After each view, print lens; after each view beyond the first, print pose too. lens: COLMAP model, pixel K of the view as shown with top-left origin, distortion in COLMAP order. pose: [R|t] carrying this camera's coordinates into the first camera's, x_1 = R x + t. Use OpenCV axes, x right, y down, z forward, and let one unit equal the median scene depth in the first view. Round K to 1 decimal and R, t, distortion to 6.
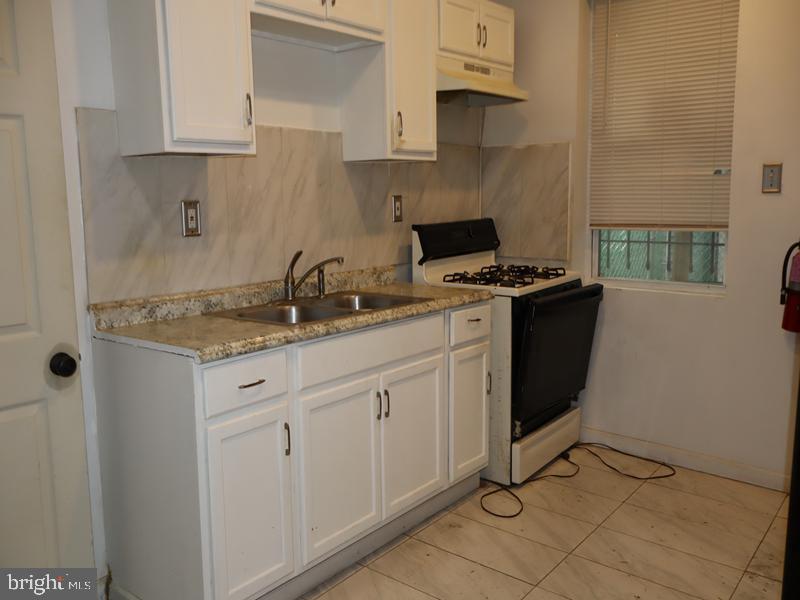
lens RADIAL K [[690.6, 0, 395.3], [0, 690.6, 281.5], [0, 0, 1]] dist [0.021678, -0.027896]
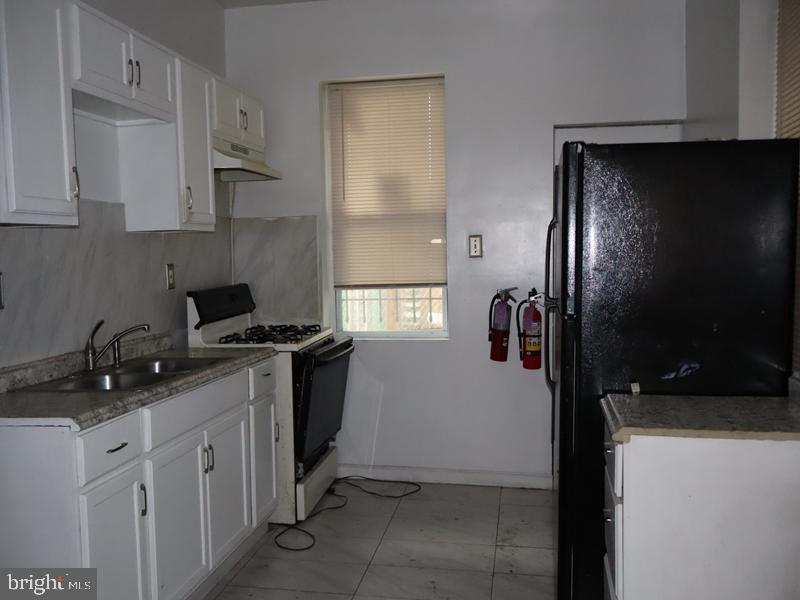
lens RADIAL K [[690.6, 0, 399.8], [0, 690.6, 300.4], [0, 0, 1]] dist [0.021678, -0.027896]
pose [[0.879185, -0.041811, 0.474643, -0.203798], [0.074091, 0.996022, -0.049501, 0.007761], [-0.470686, 0.078687, 0.878785, -0.077039]]
